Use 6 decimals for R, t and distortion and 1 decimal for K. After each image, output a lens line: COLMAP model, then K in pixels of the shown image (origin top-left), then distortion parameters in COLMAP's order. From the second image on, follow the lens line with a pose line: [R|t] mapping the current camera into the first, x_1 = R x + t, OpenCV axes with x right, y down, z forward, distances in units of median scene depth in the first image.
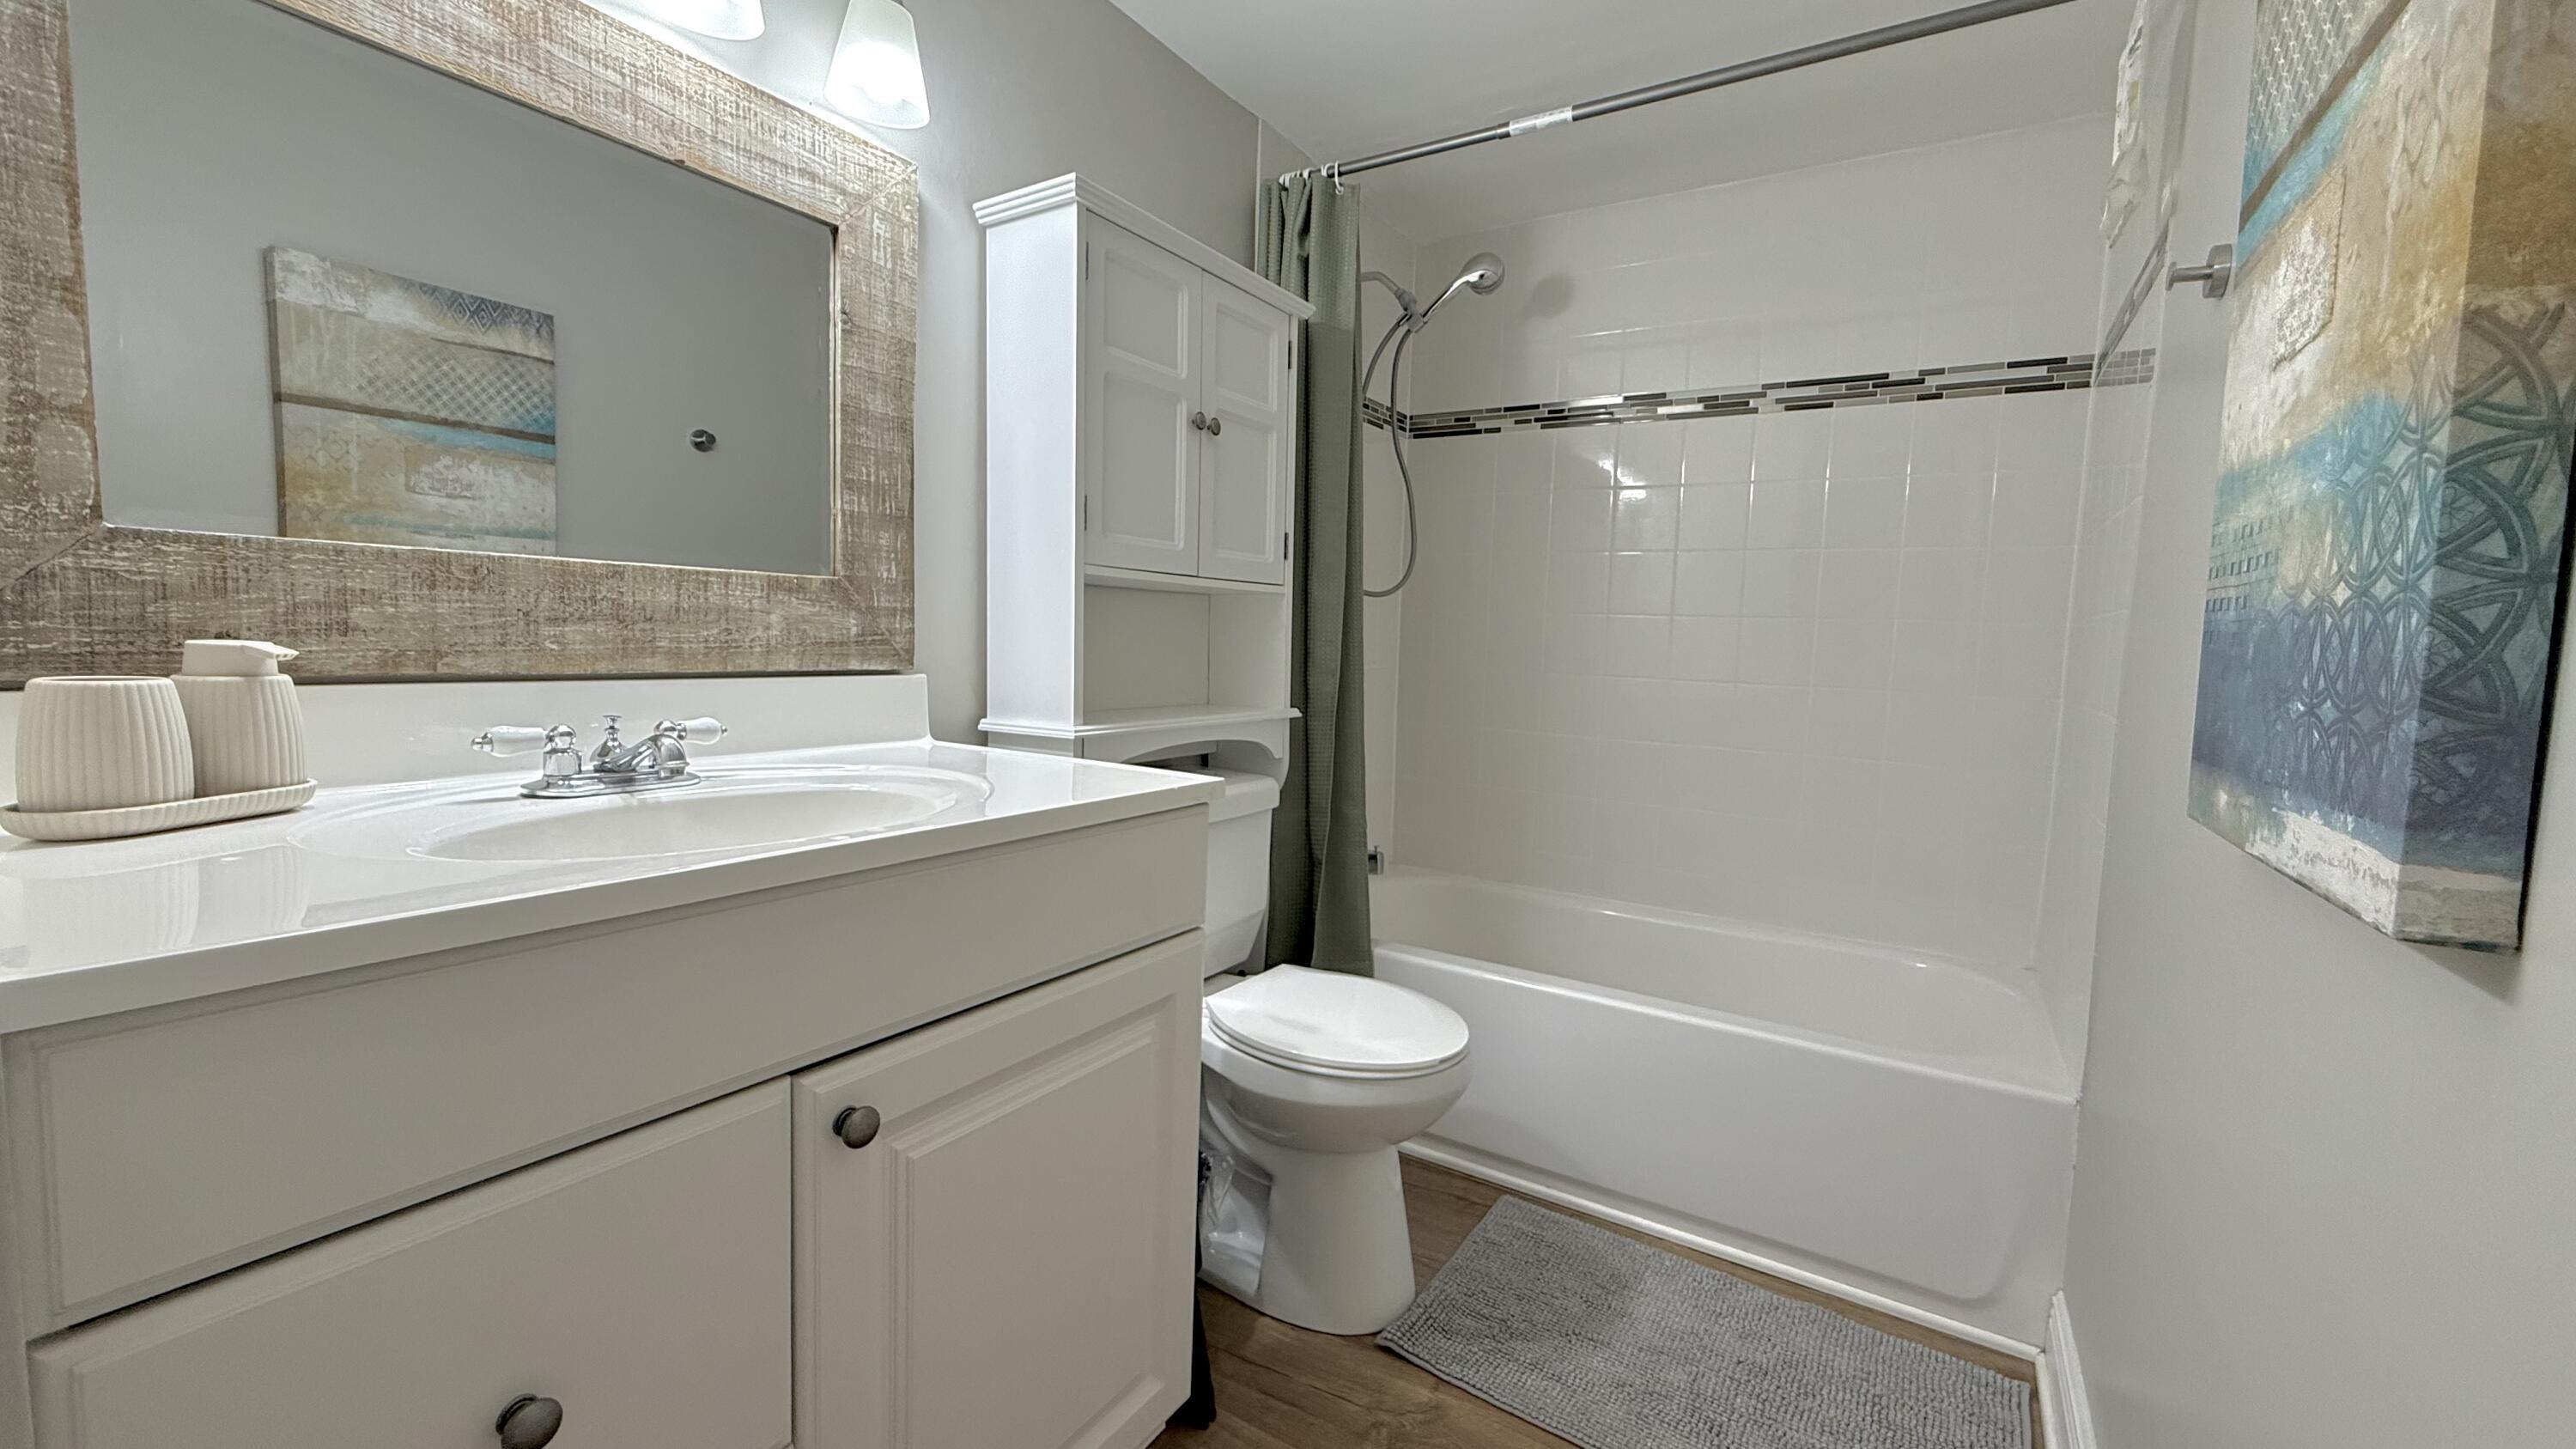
lens RADIAL K [[1031.5, 0, 1283.8], [0, 1031.5, 723.0], [0, 0, 1]] dist [-0.000835, 0.000366]
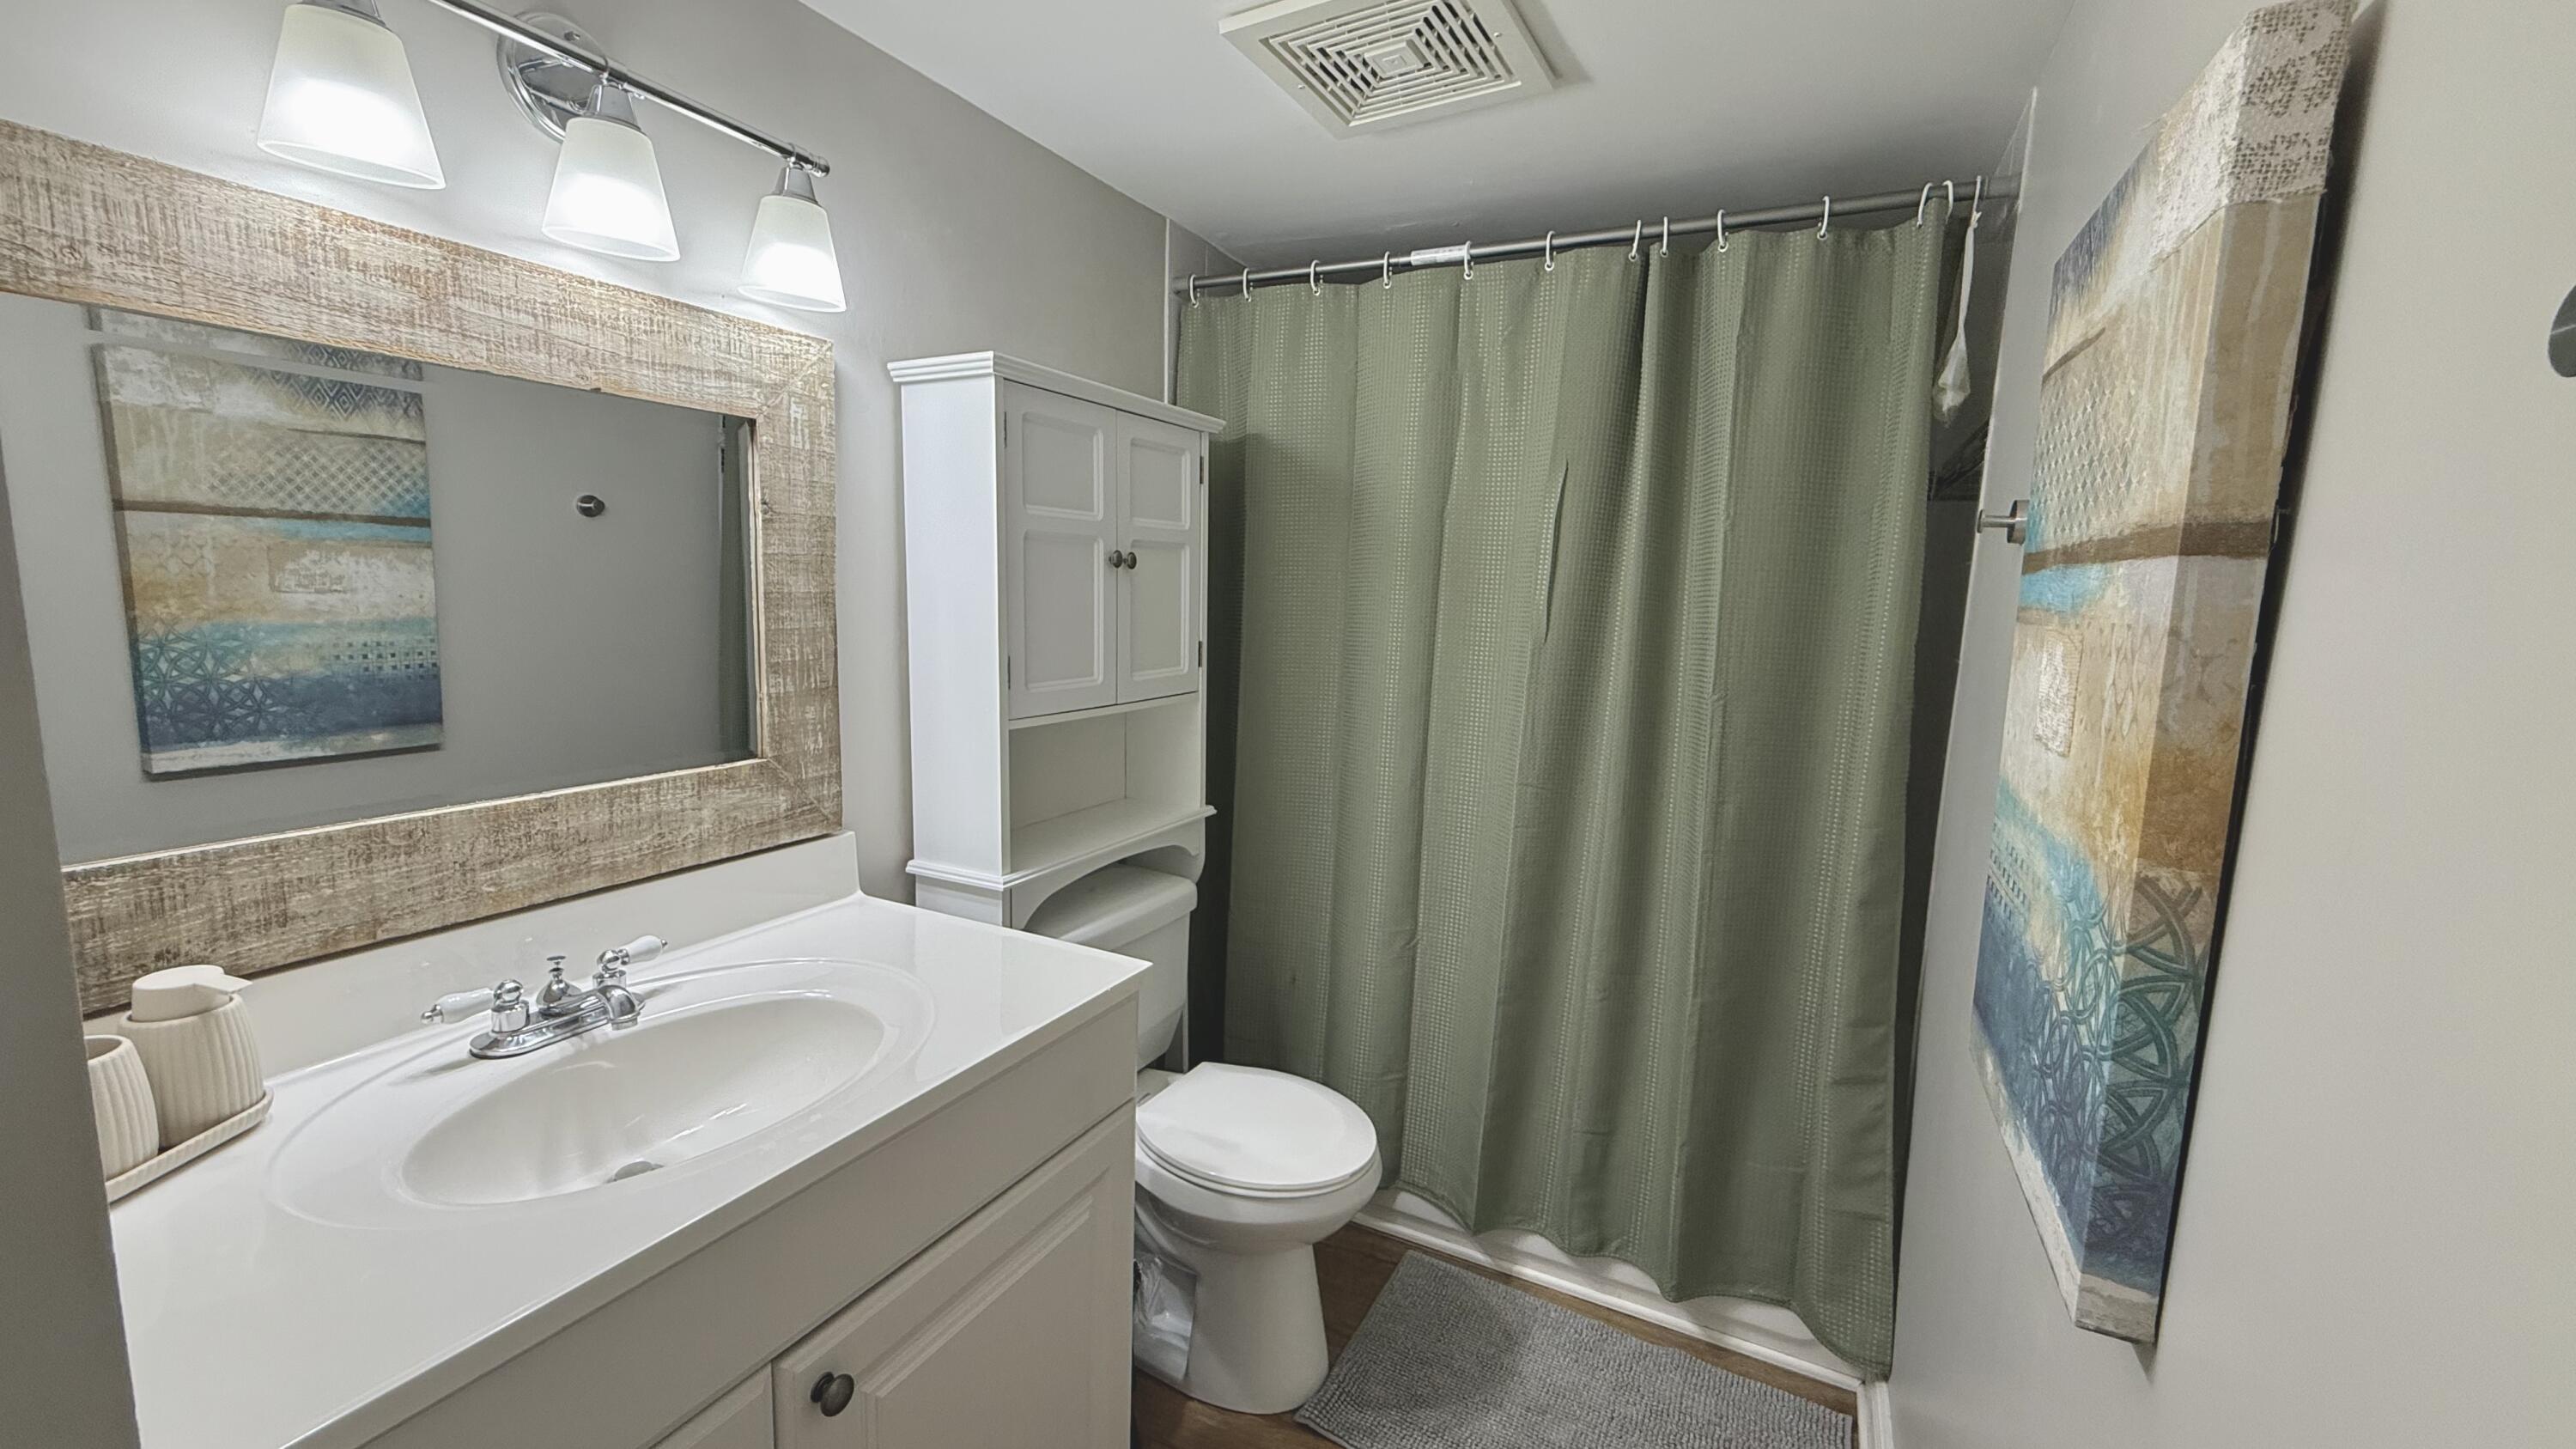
lens RADIAL K [[1031.5, 0, 1285.9], [0, 1031.5, 724.7], [0, 0, 1]] dist [-0.000835, 0.000366]
pose [[0.995424, -0.013597, 0.094584, -0.015285], [0.008349, 0.998415, 0.055661, -0.215503], [-0.095191, -0.054617, 0.993960, -0.058949]]
